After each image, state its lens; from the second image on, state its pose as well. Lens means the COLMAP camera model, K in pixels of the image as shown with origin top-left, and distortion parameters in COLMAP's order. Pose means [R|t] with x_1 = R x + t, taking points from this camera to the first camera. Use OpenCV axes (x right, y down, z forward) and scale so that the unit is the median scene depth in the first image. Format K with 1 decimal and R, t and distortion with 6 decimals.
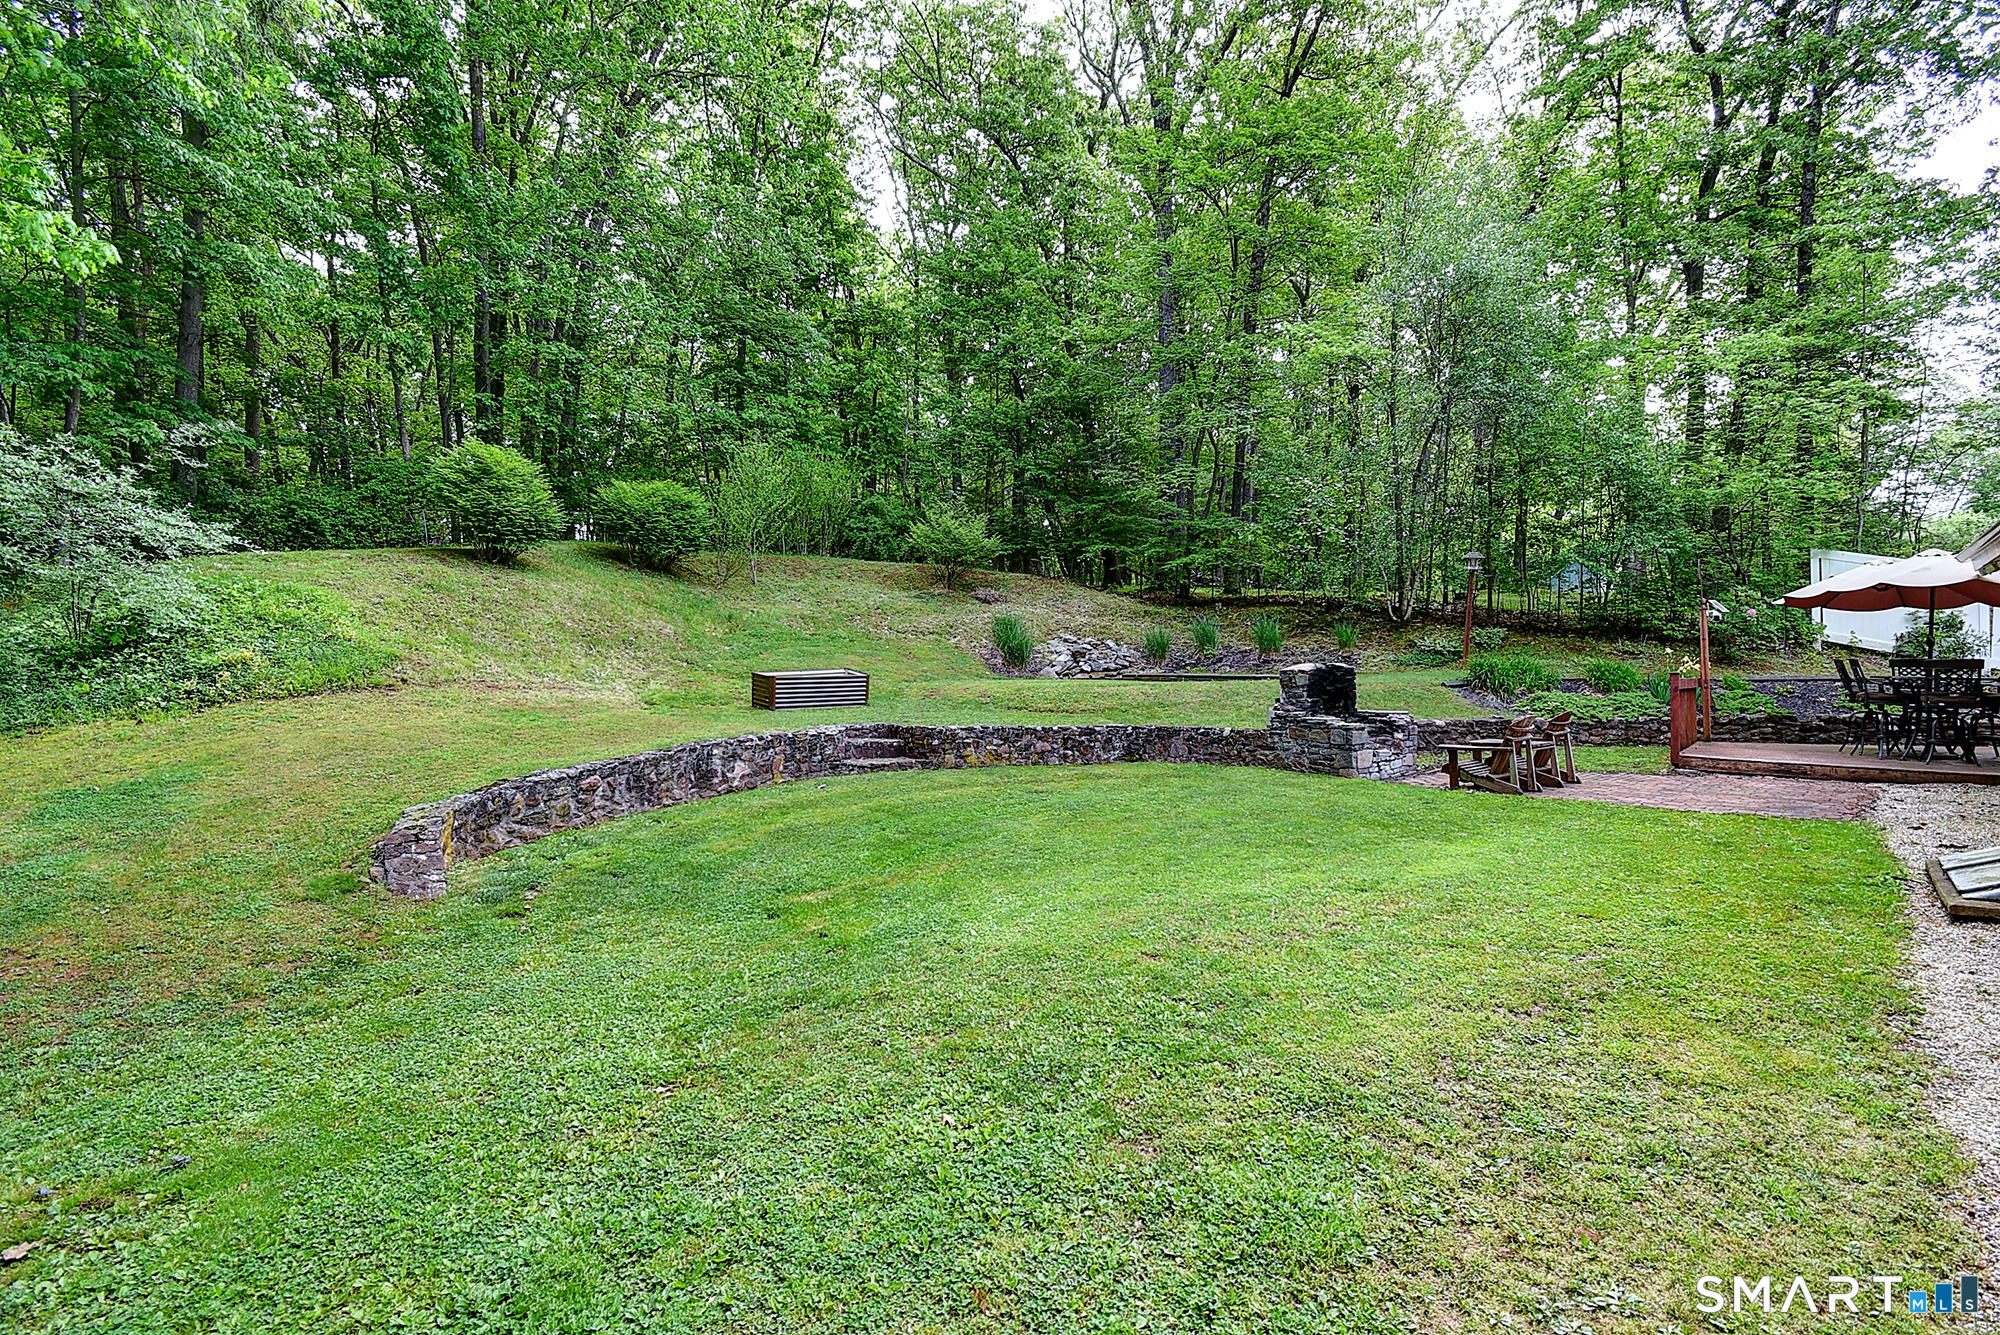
lens RADIAL K [[857.2, 0, 1000.0], [0, 857.2, 667.5], [0, 0, 1]] dist [0.019380, -0.024258]
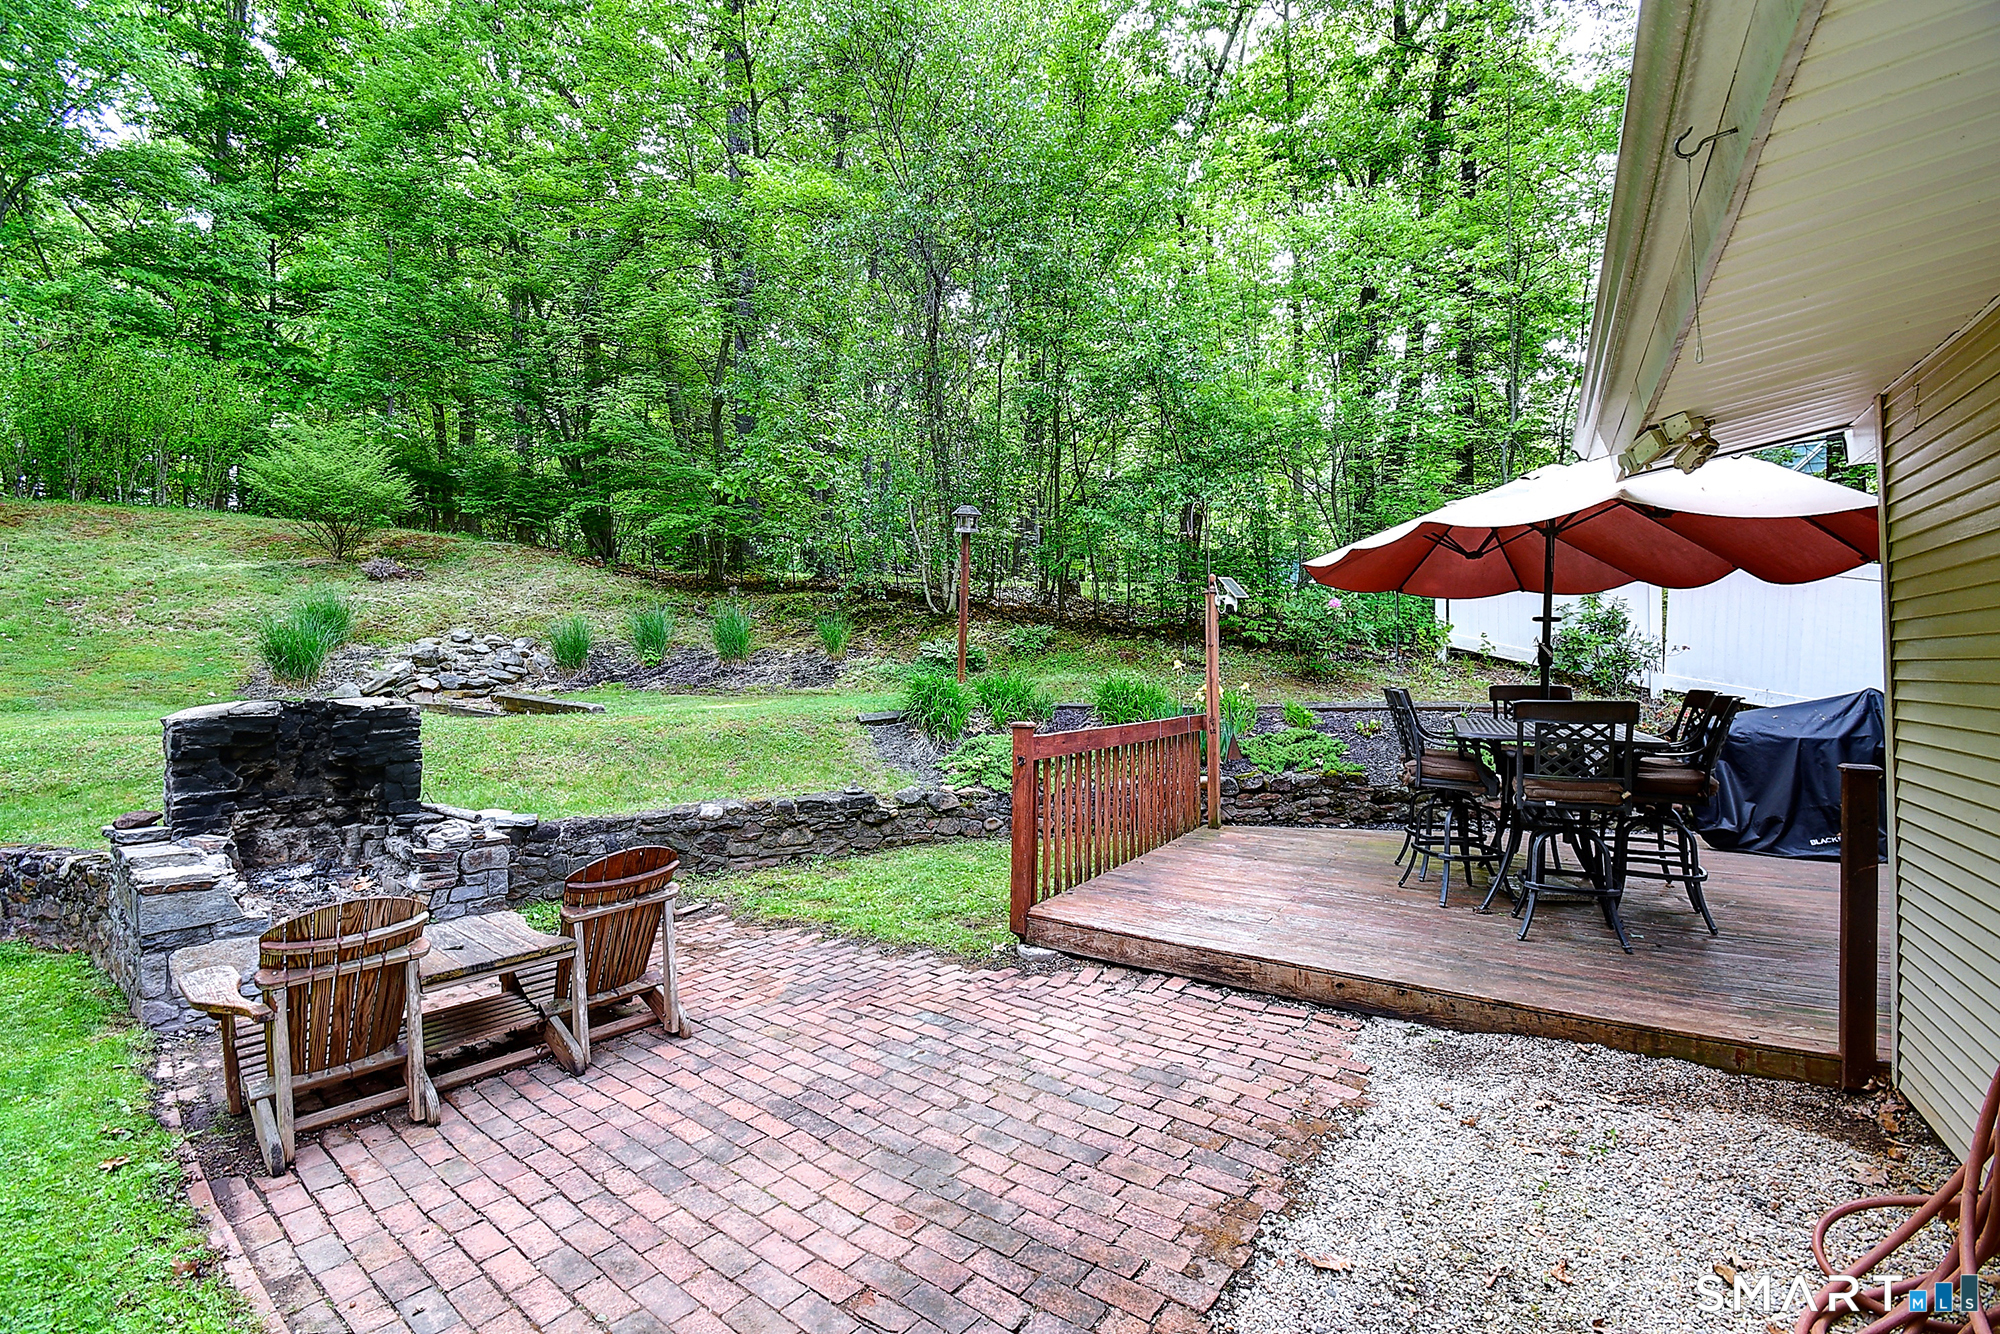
lens RADIAL K [[857.2, 0, 1000.0], [0, 857.2, 667.0], [0, 0, 1]] dist [0.019380, -0.024258]
pose [[0.978816, 0.000986, 0.204740, 0.496571], [-0.001639, 0.999994, 0.003018, -0.017825], [-0.204736, -0.003290, 0.978812, 0.416313]]
